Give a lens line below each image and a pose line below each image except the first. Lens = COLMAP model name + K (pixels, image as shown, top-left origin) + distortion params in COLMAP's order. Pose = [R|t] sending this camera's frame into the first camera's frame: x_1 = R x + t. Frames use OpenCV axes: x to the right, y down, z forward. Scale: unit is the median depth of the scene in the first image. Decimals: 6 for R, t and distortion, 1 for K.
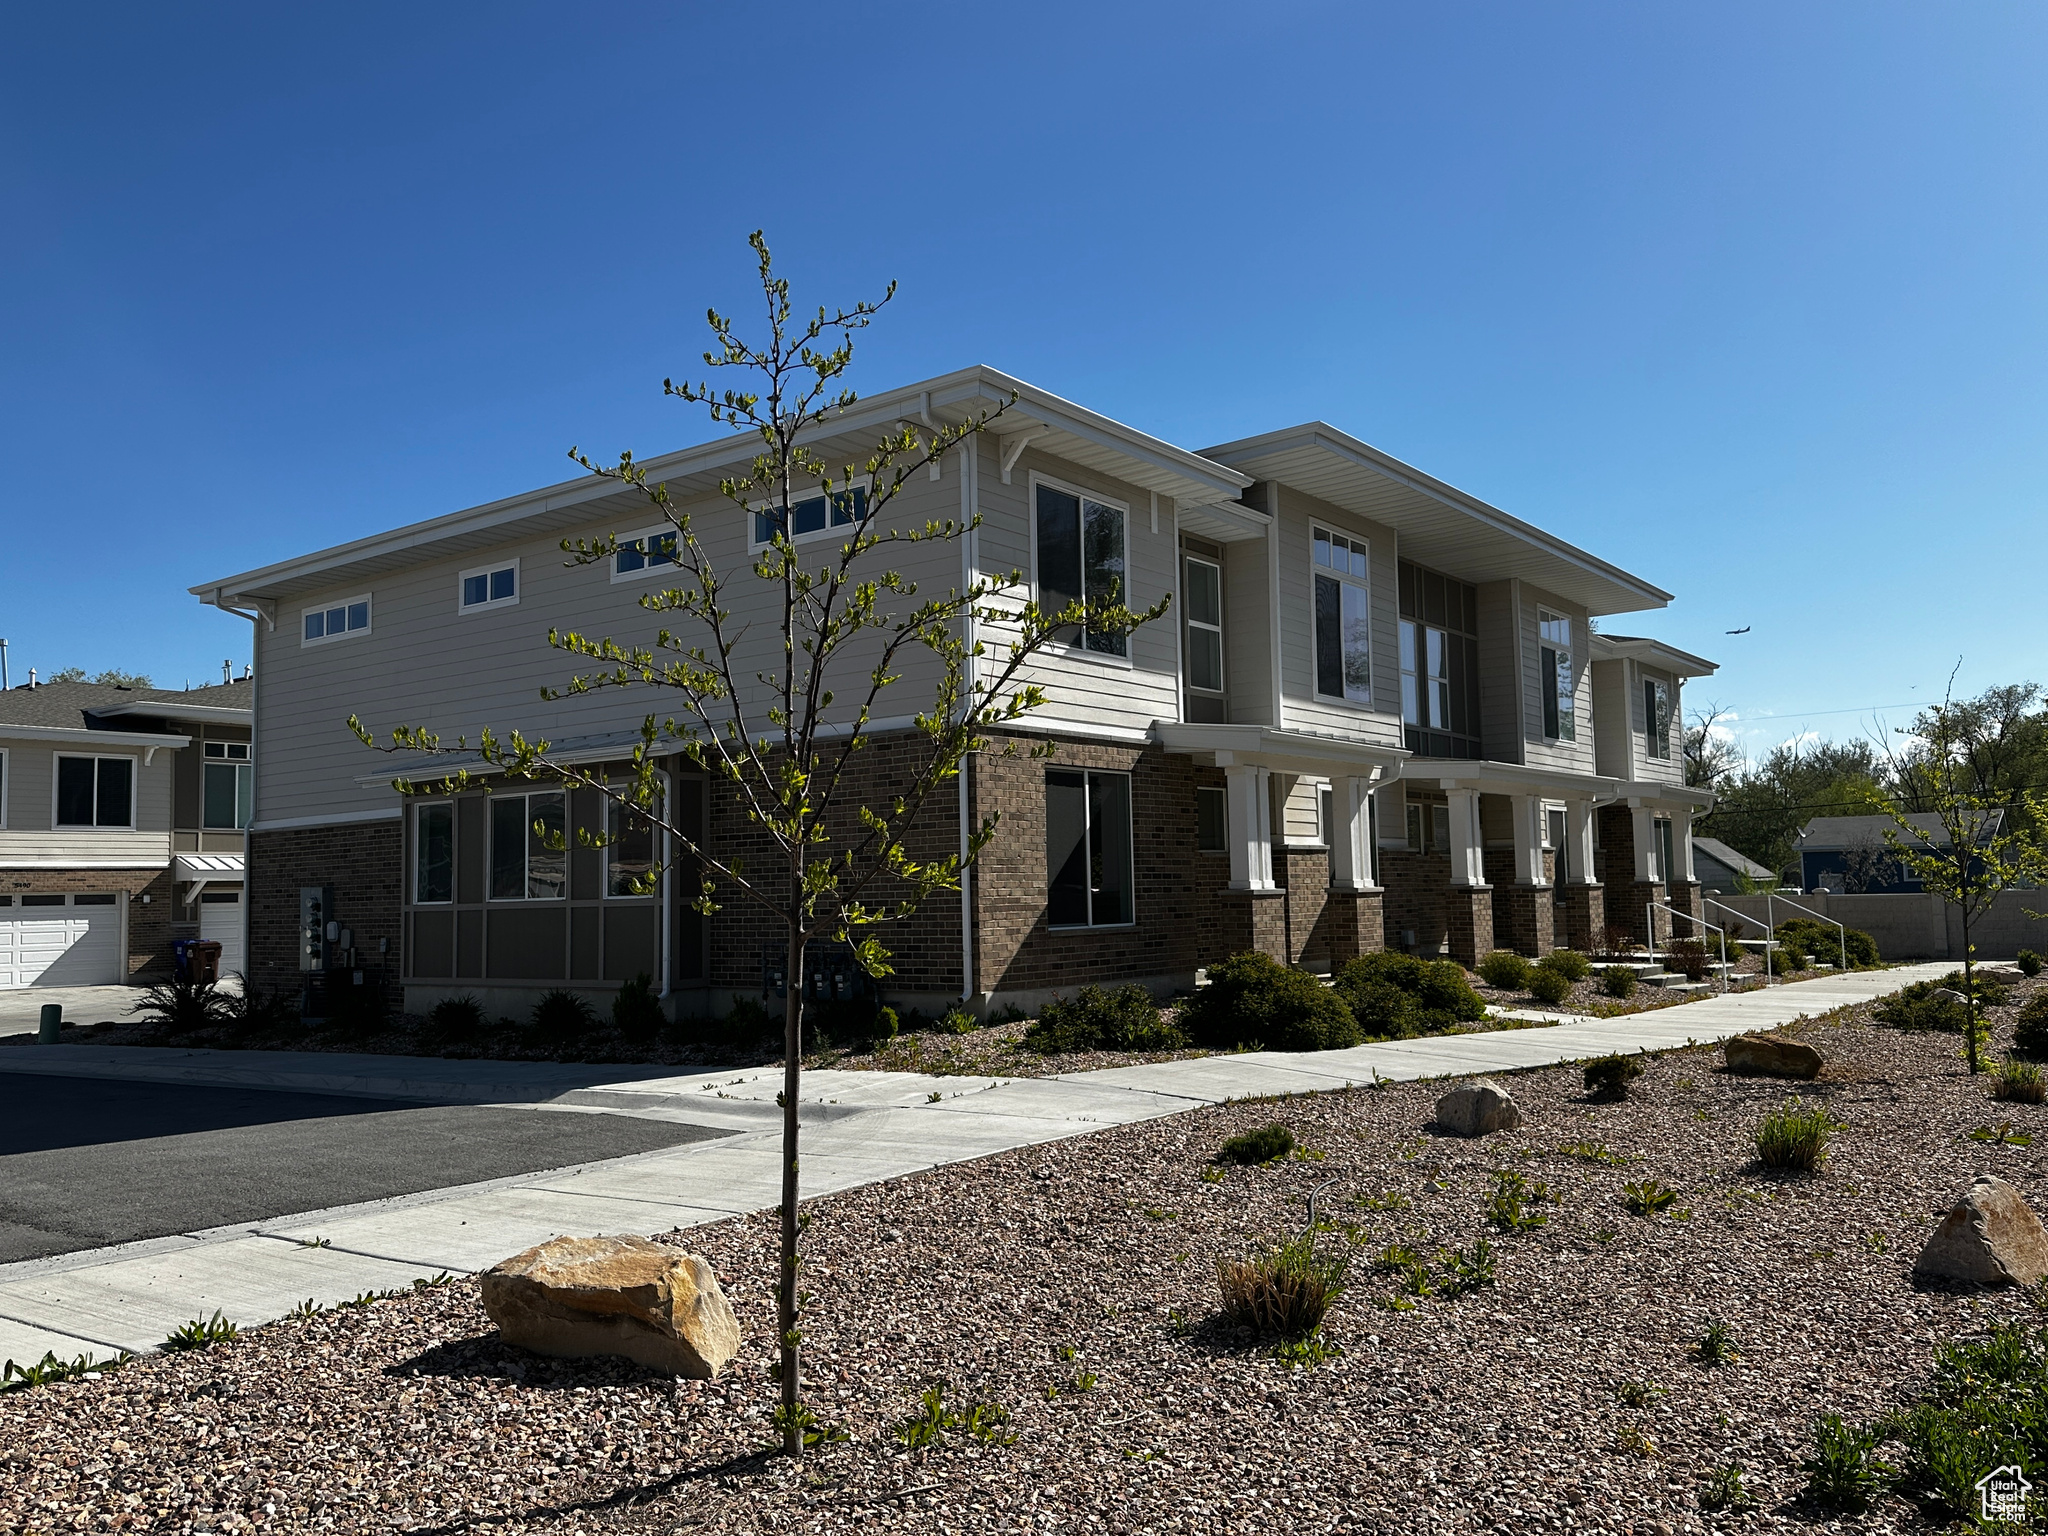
lens RADIAL K [[1576.1, 0, 1020.5], [0, 1576.1, 768.0], [0, 0, 1]] dist [0.080114, -0.037712]
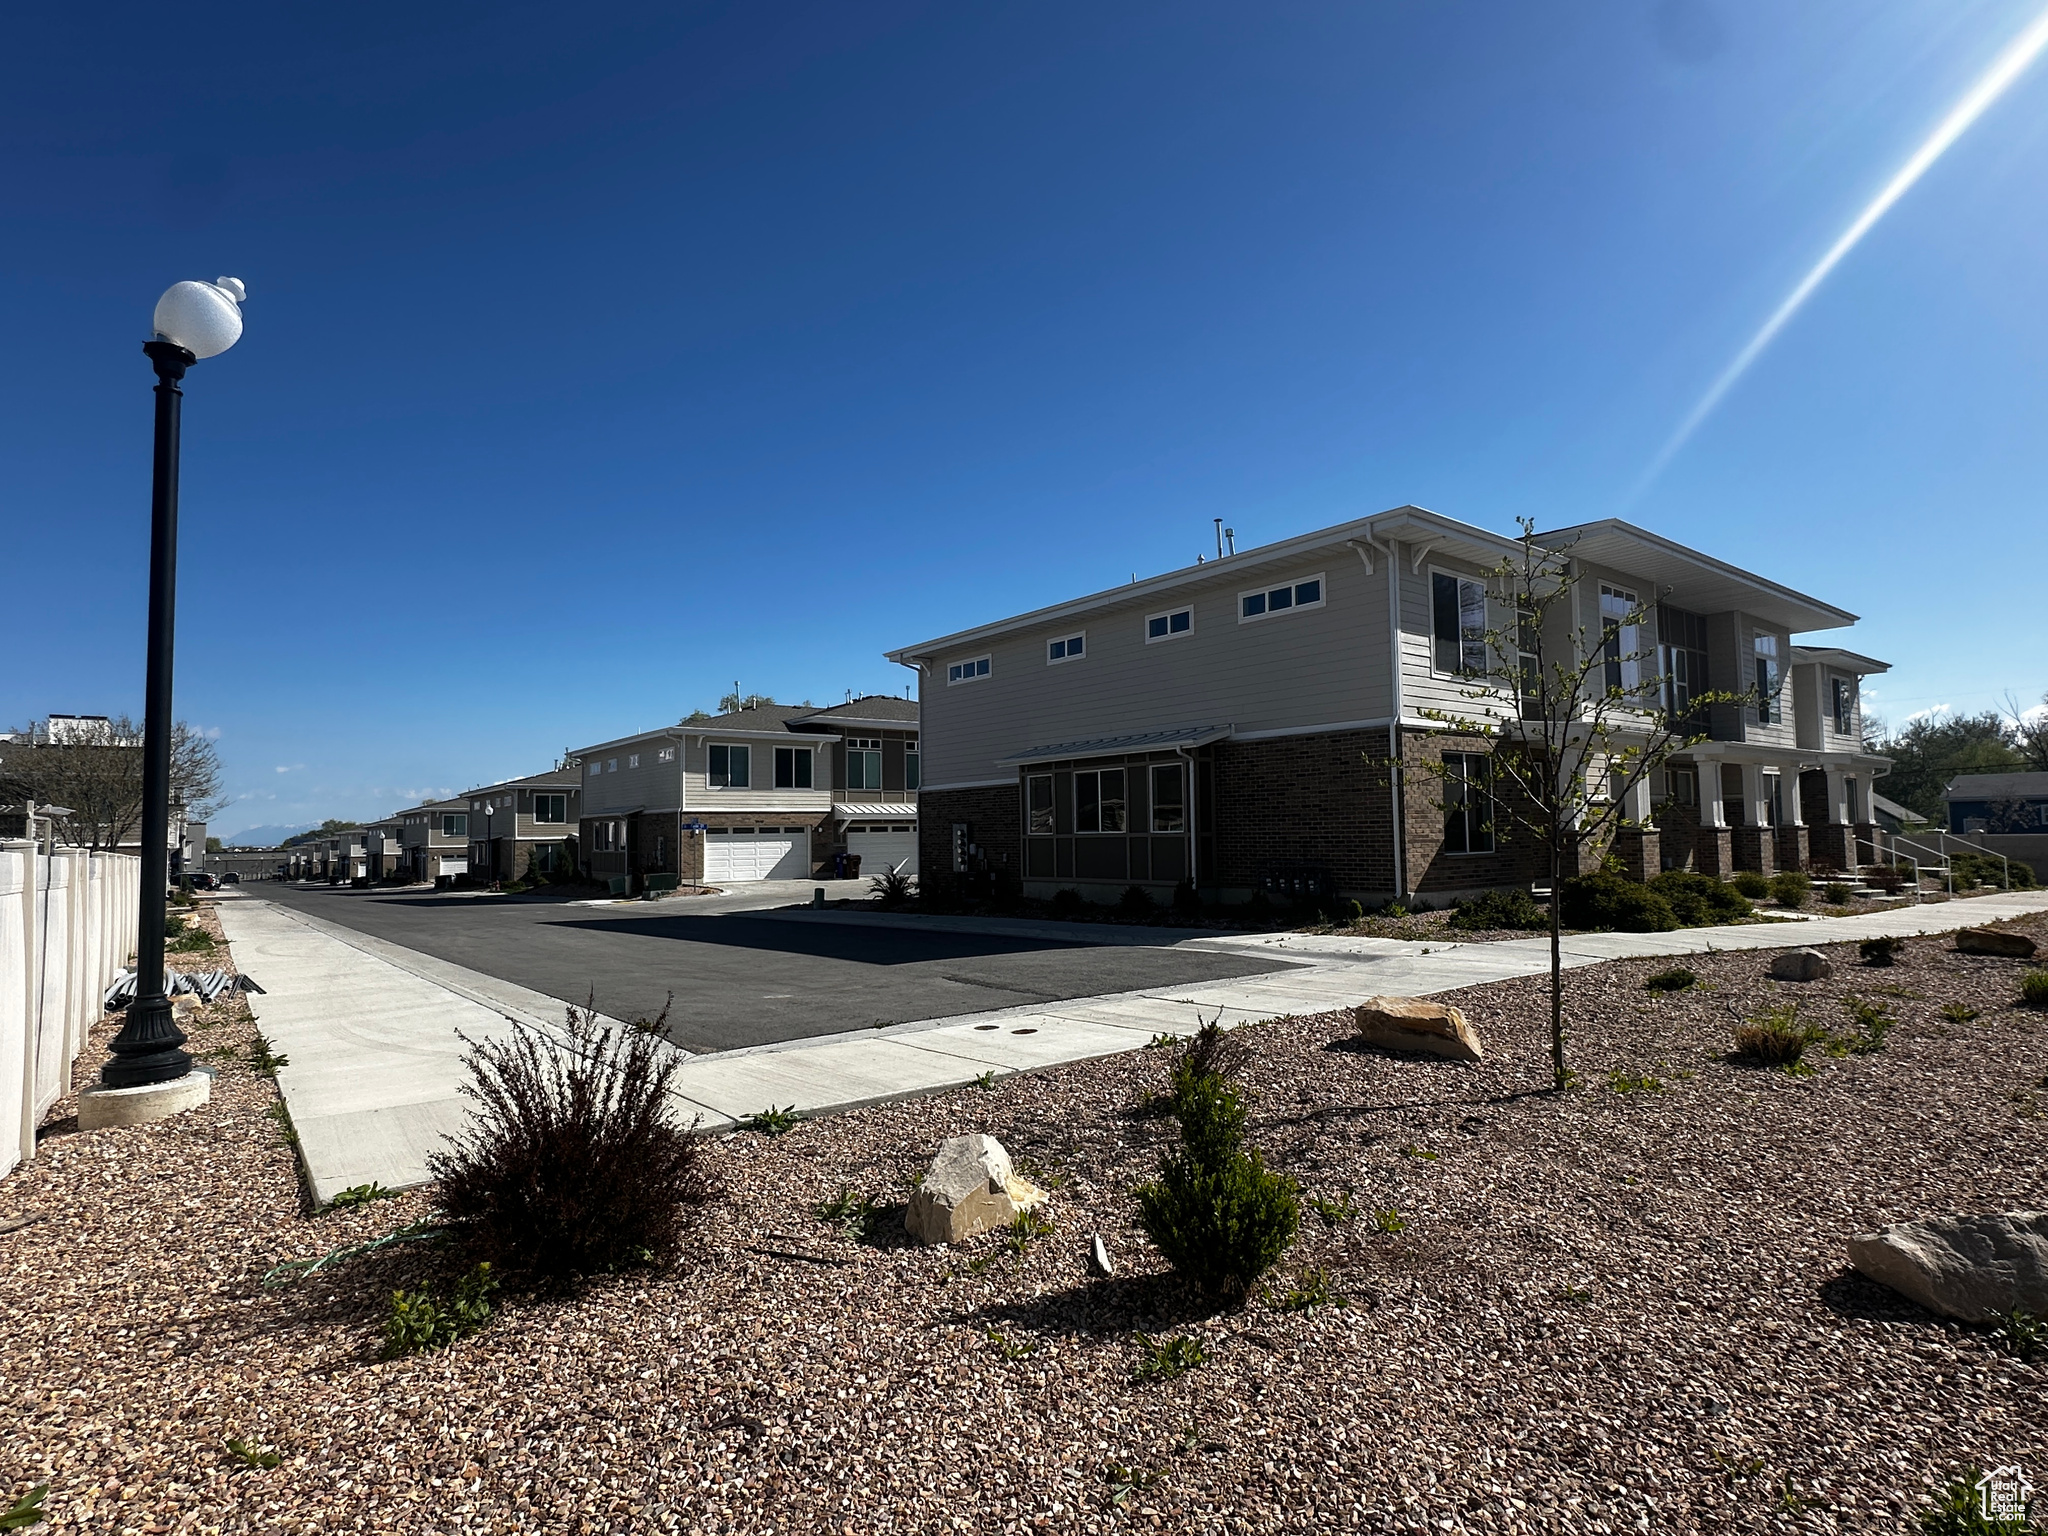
lens RADIAL K [[1065.6, 0, 1015.4], [0, 1065.6, 773.3], [0, 0, 1]] dist [-0.015310, 0.008151]
pose [[0.966211, -0.007518, -0.257643, -0.096113], [0.014203, 0.999609, 0.024098, -0.008648], [0.257361, -0.026943, 0.965940, -0.111381]]
